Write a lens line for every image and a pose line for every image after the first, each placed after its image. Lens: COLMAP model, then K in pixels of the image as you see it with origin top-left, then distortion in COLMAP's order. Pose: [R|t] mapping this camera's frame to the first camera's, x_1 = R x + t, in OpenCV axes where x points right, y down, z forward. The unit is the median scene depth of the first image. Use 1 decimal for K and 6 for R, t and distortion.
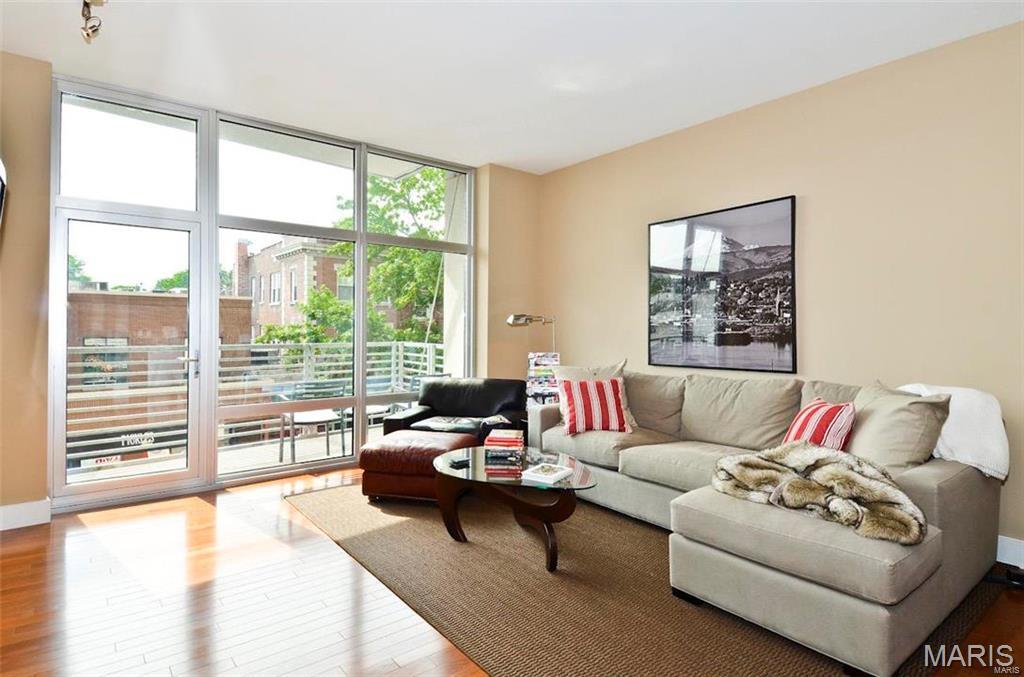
lens RADIAL K [[540.8, 0, 511.7], [0, 540.8, 334.4], [0, 0, 1]] dist [0.005745, 0.000339]
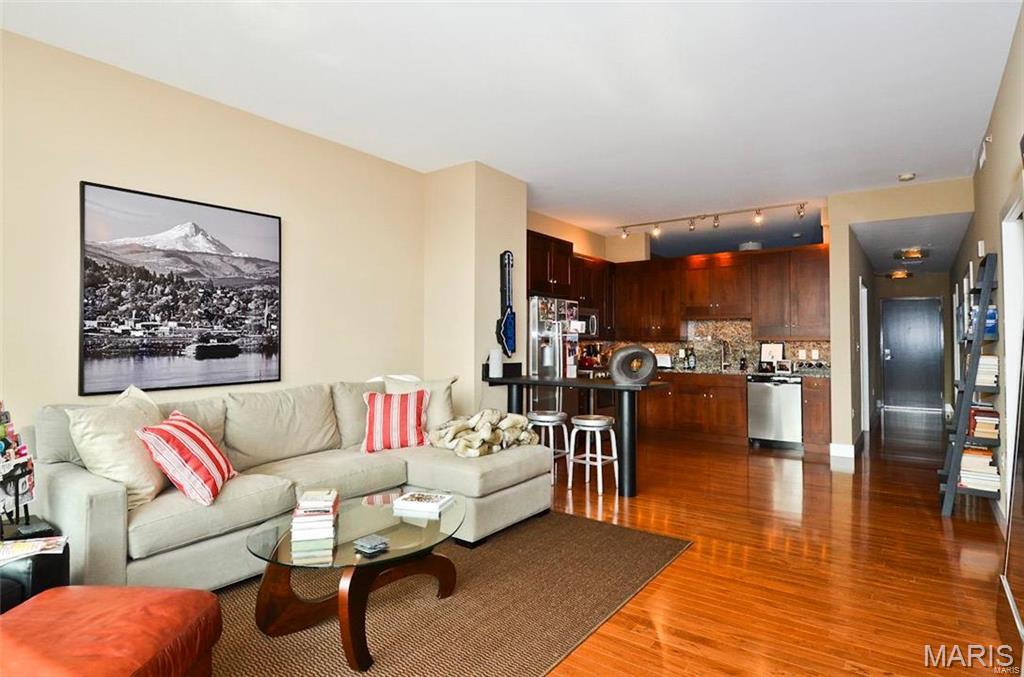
lens RADIAL K [[540.8, 0, 508.7], [0, 540.8, 333.2], [0, 0, 1]] dist [0.005745, 0.000339]
pose [[-0.261861, 0.006583, 0.965083, -0.610411], [0.006581, 0.999966, -0.005035, -0.014470], [-0.965083, 0.005033, -0.261895, 0.798725]]
